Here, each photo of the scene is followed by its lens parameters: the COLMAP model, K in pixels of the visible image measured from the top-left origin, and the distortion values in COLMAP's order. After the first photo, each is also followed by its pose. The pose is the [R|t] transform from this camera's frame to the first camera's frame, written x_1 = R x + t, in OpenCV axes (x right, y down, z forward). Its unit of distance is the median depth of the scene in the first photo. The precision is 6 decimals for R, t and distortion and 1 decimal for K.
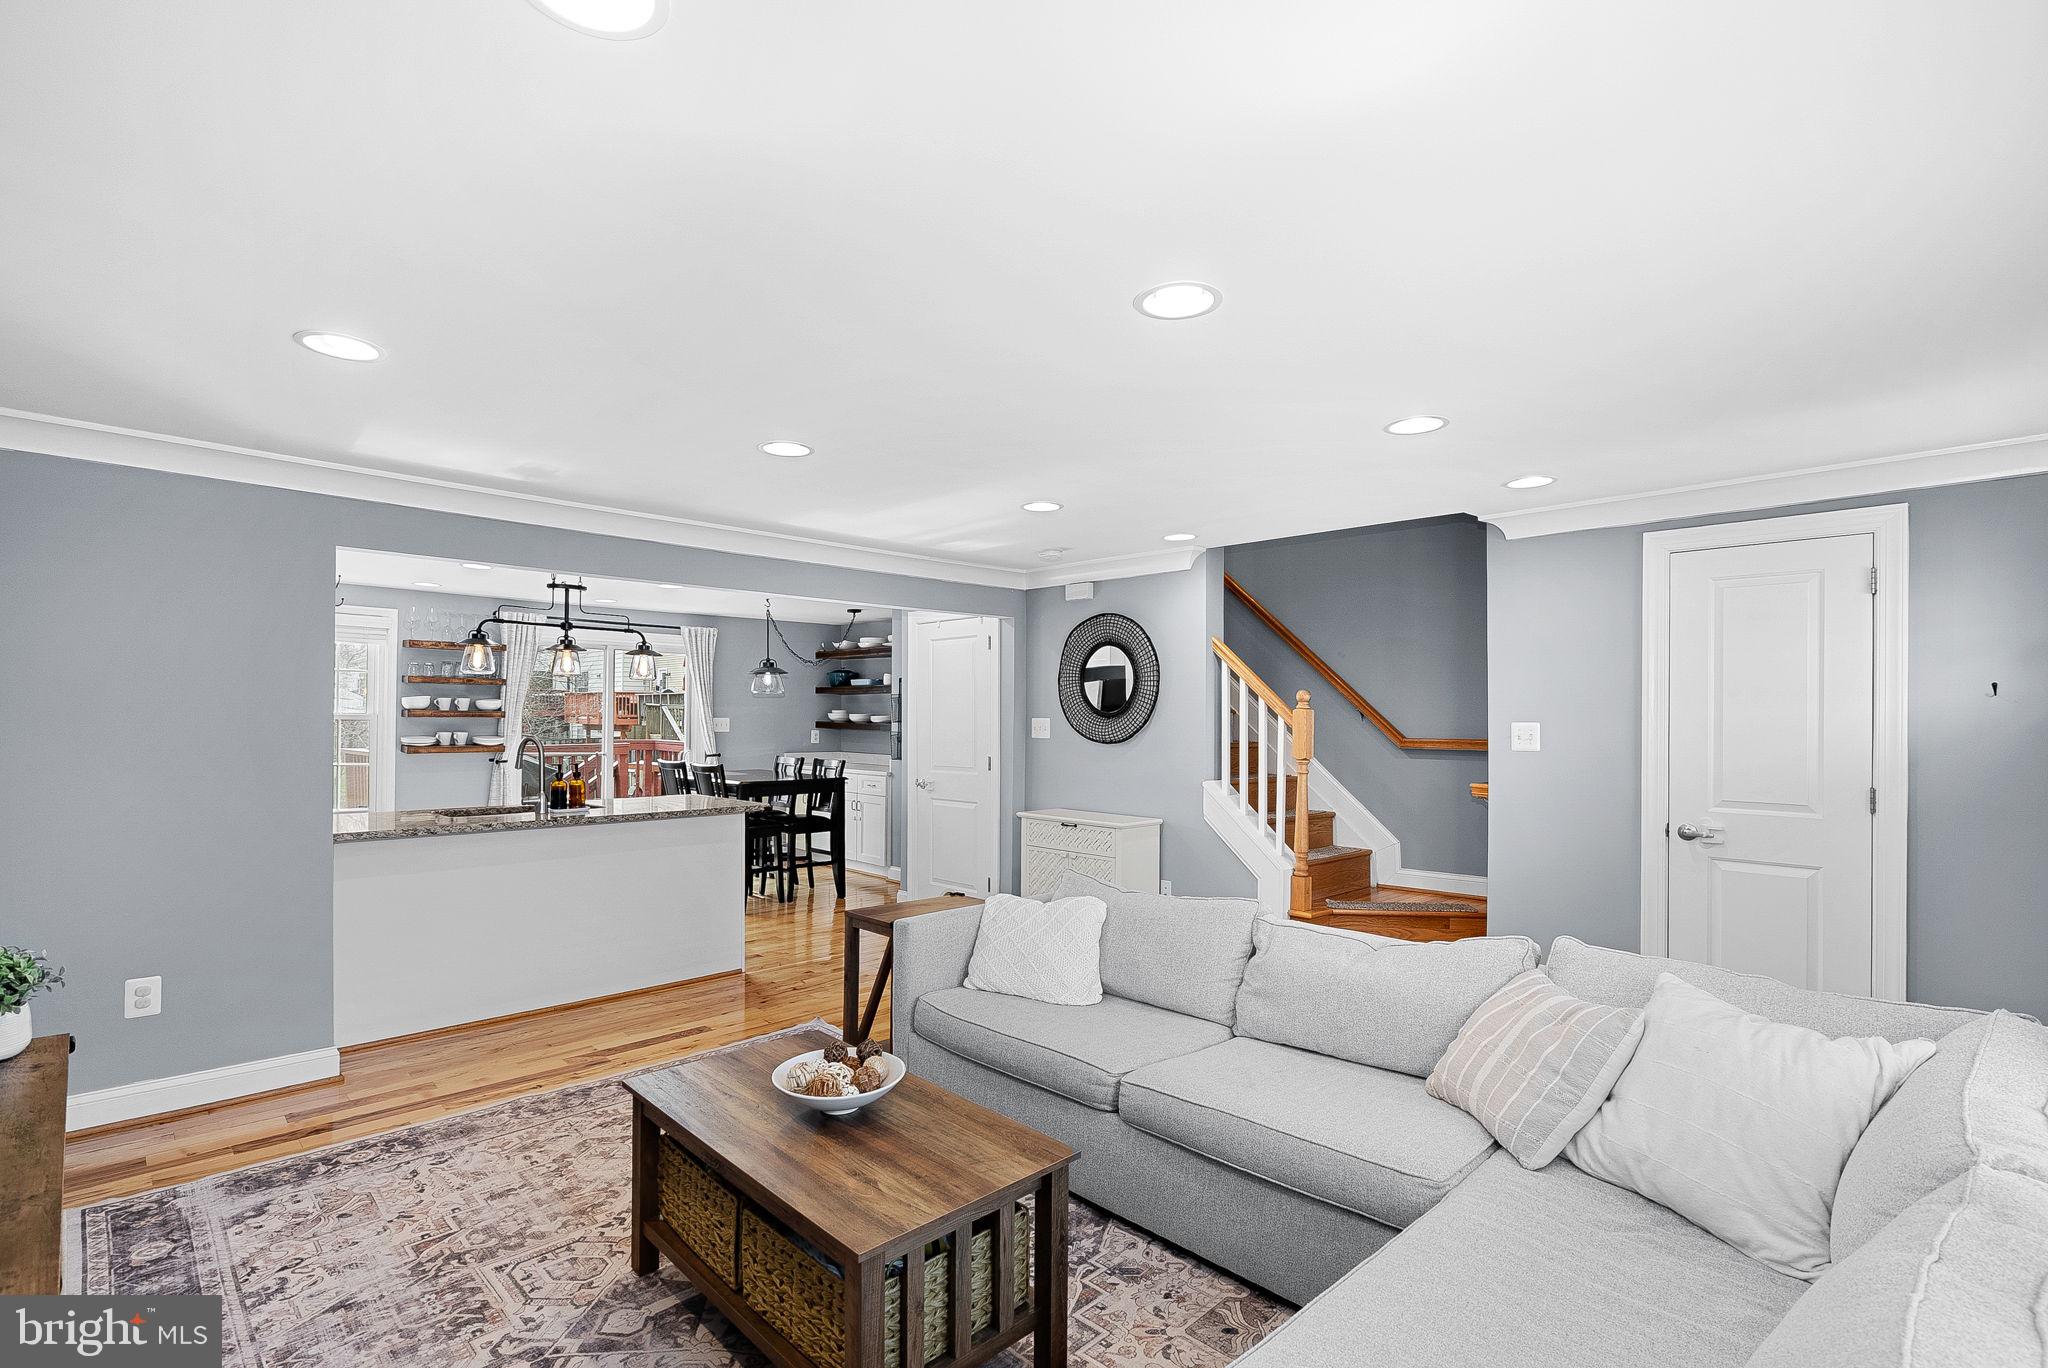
lens RADIAL K [[959.2, 0, 994.3], [0, 959.2, 722.7], [0, 0, 1]] dist [0.001395, 0.000557]
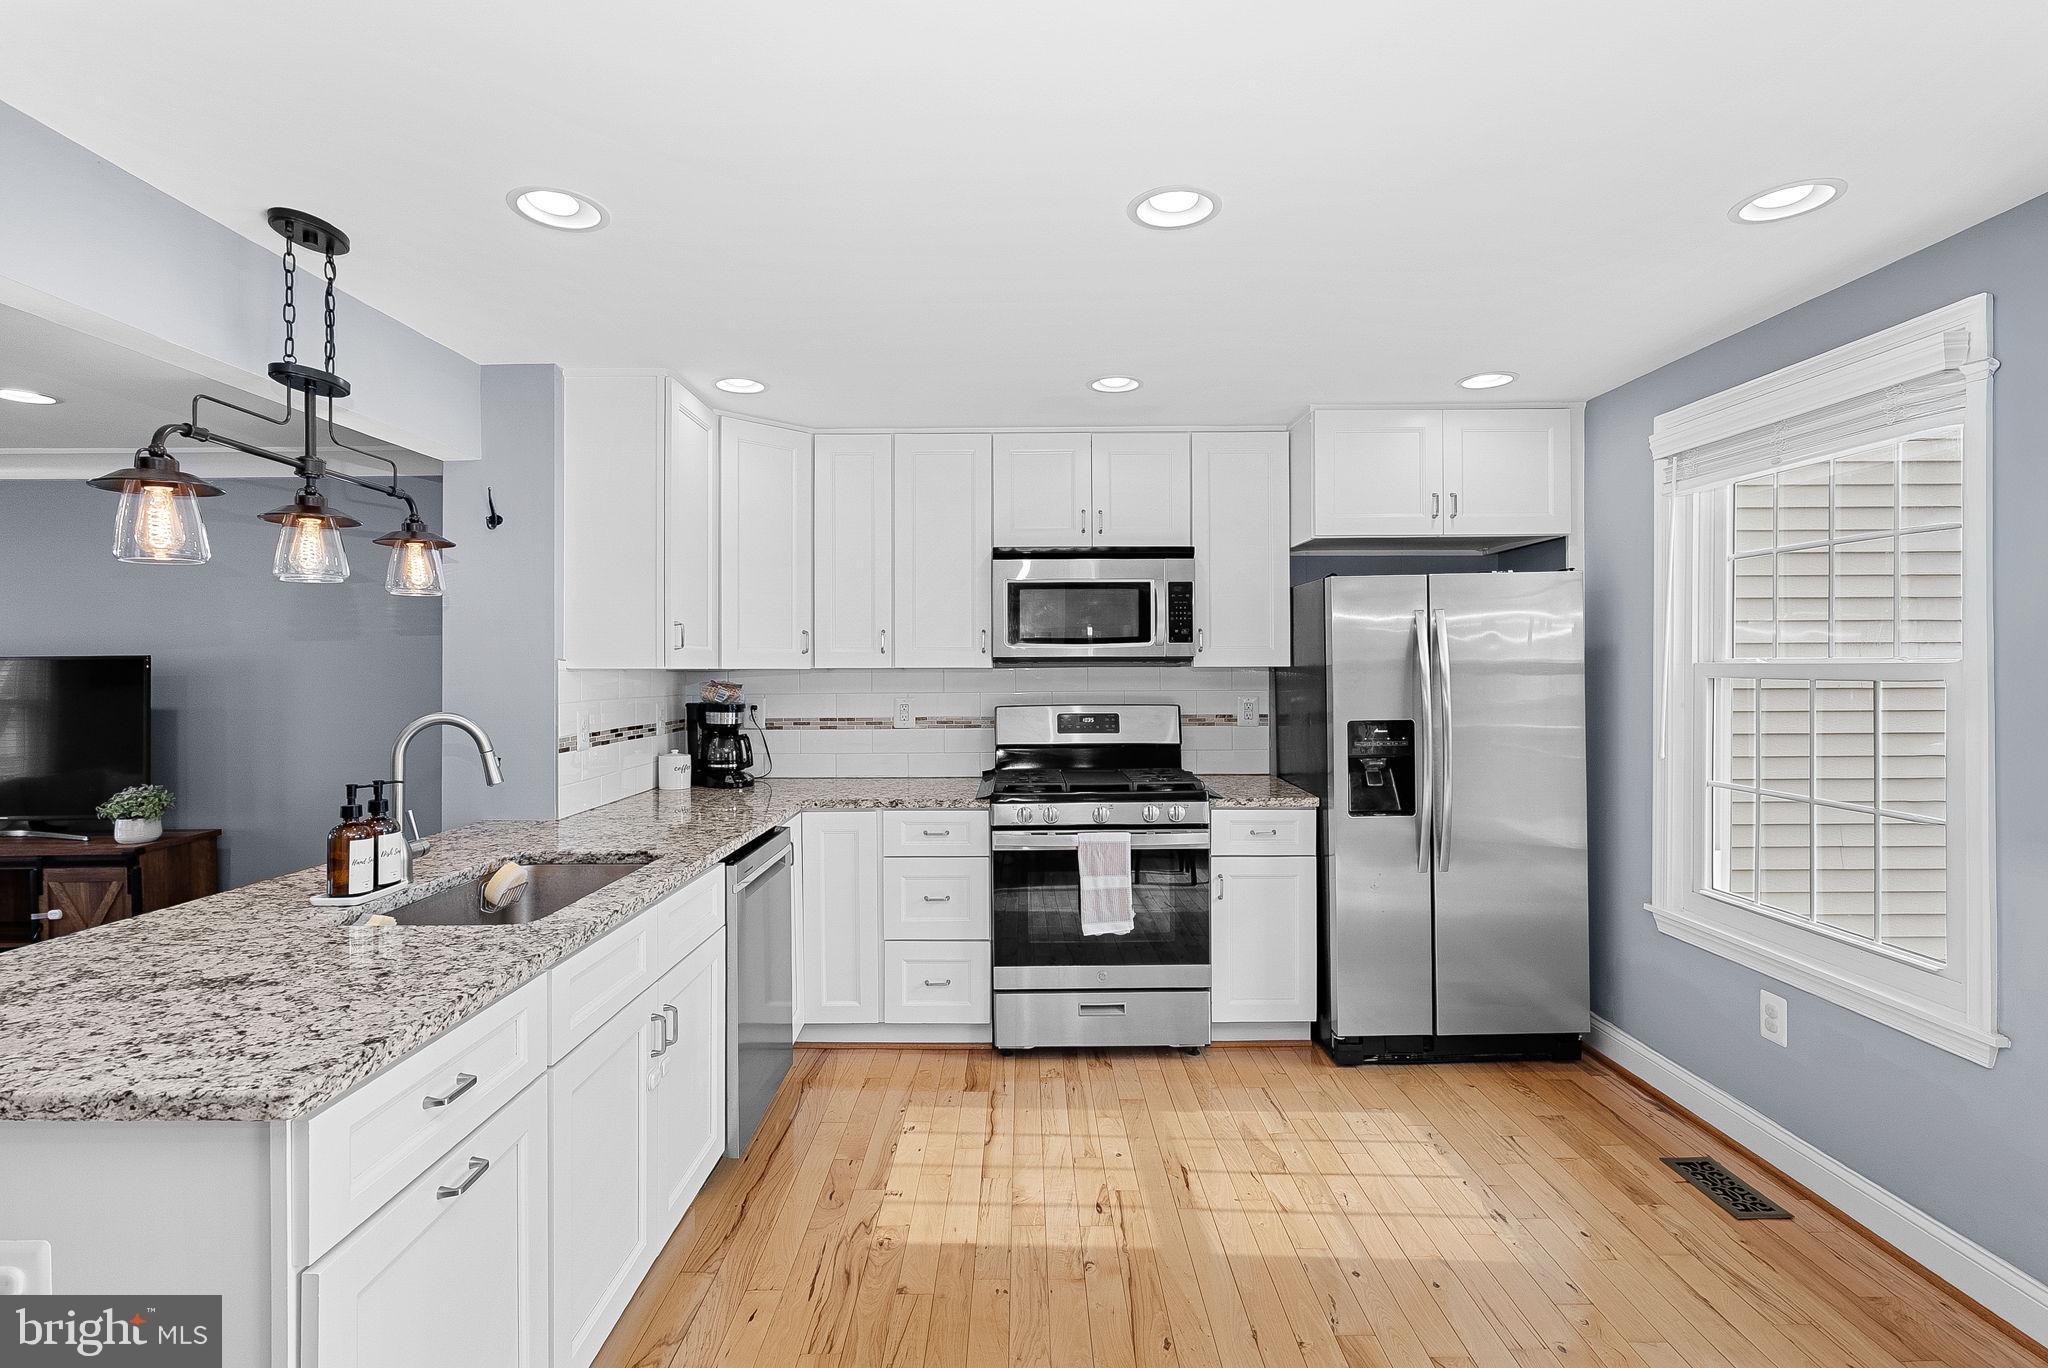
lens RADIAL K [[965.4, 0, 1024.8], [0, 965.4, 663.3], [0, 0, 1]] dist [-0.004513, 0.000363]
pose [[-0.679673, -0.008491, -0.733466, -0.284278], [-0.002748, 0.999955, -0.009029, -0.004846], [0.733510, -0.004121, -0.679666, 1.288276]]
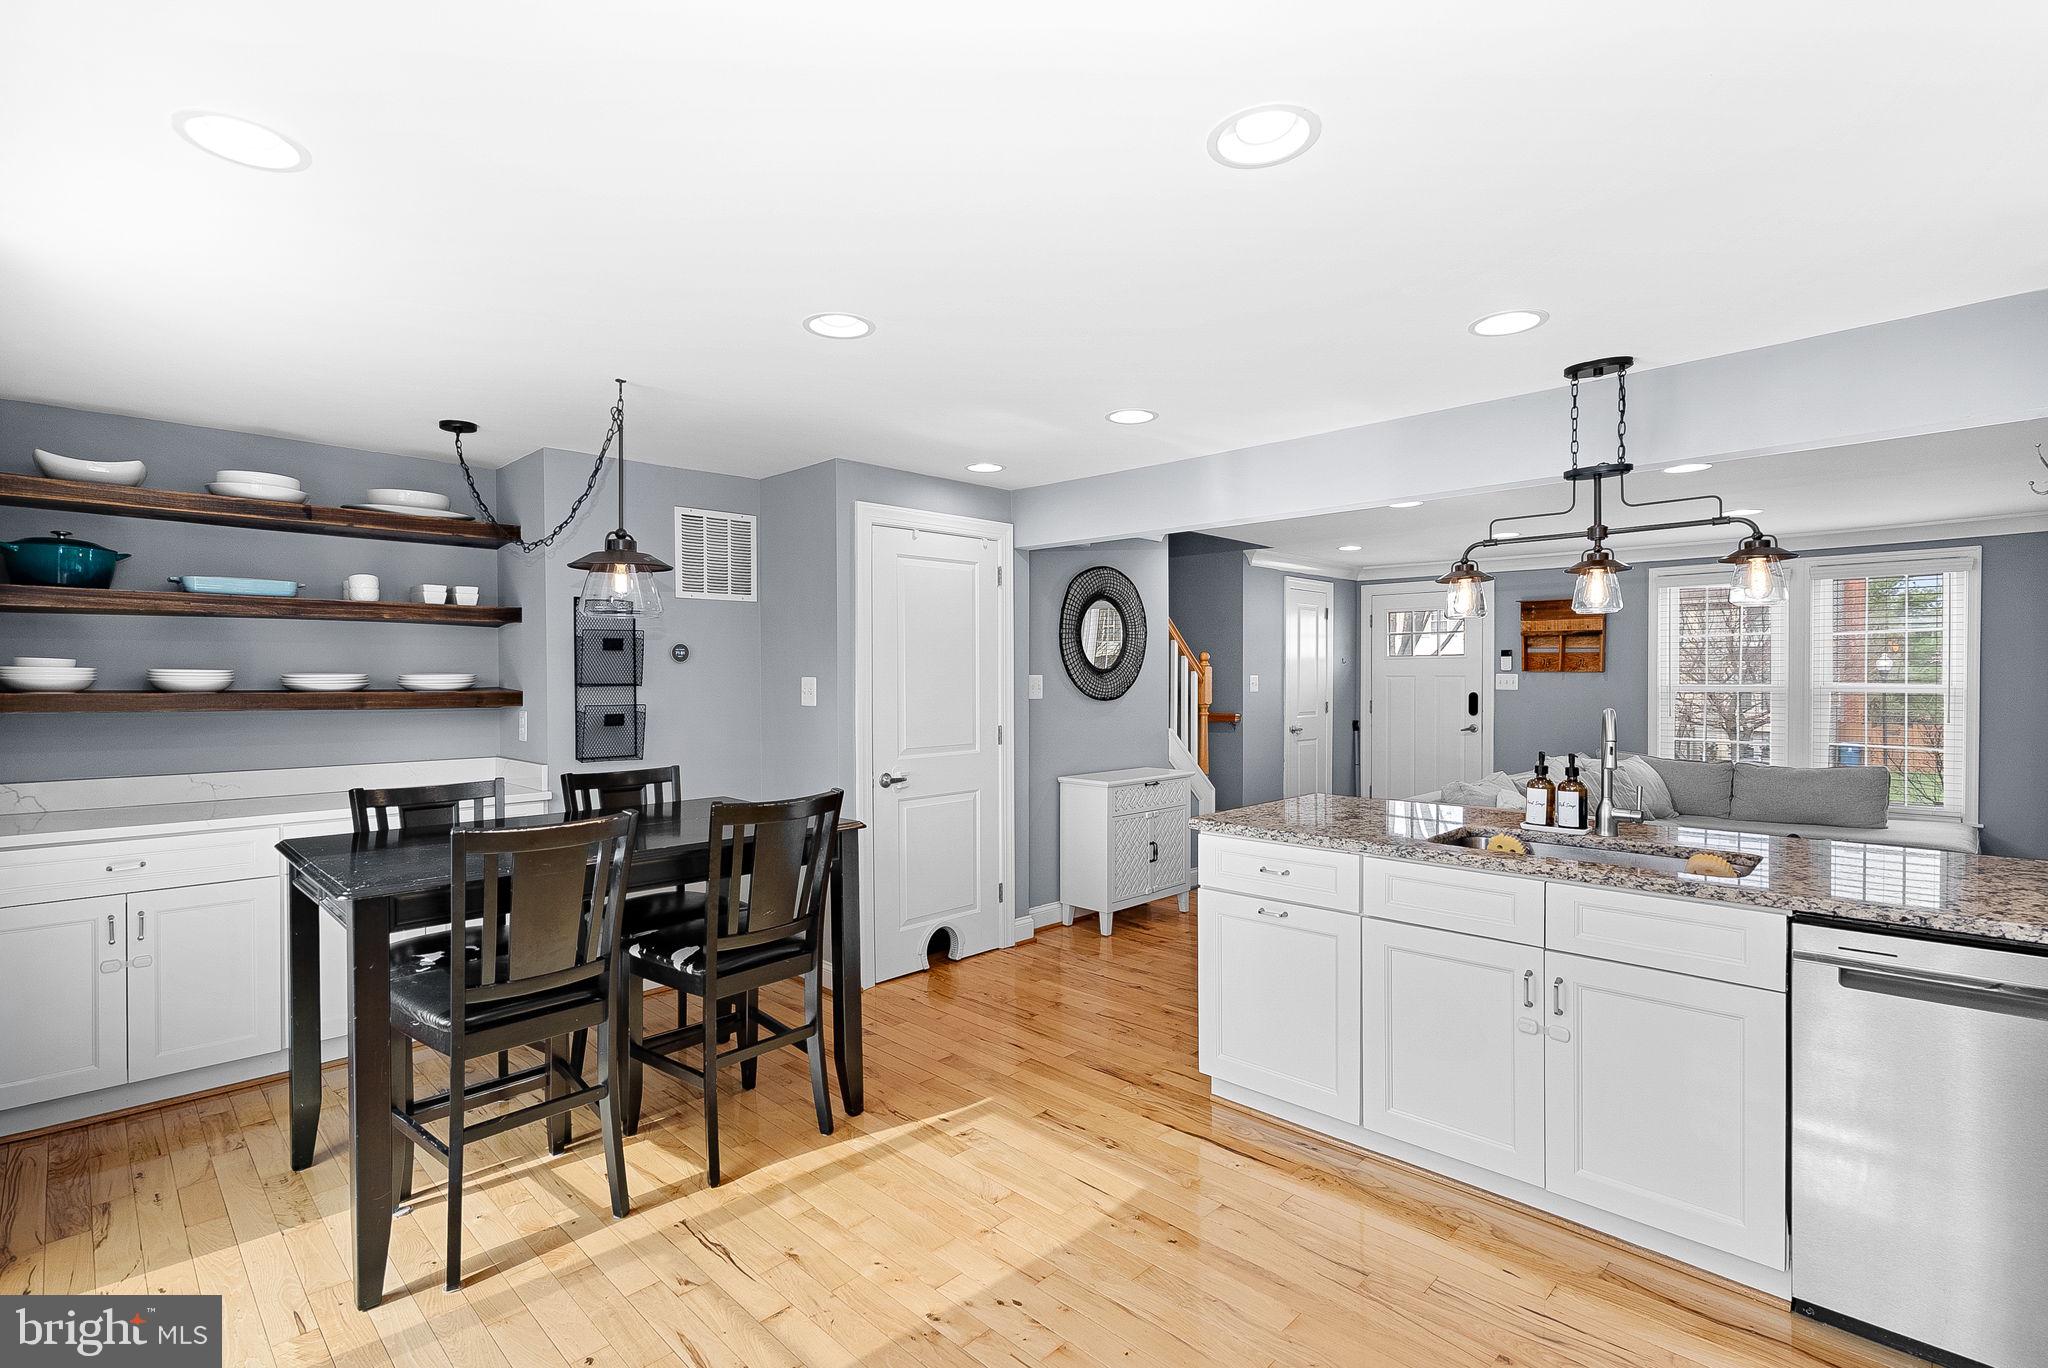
lens RADIAL K [[955.2, 0, 1016.0], [0, 955.2, 683.1], [0, 0, 1]] dist [0.001768, 0.000271]
pose [[-0.049727, -0.012388, 0.998686, -0.886374], [0.008353, 0.999883, 0.012818, -0.009622], [-0.998728, 0.008979, -0.049618, 1.179785]]
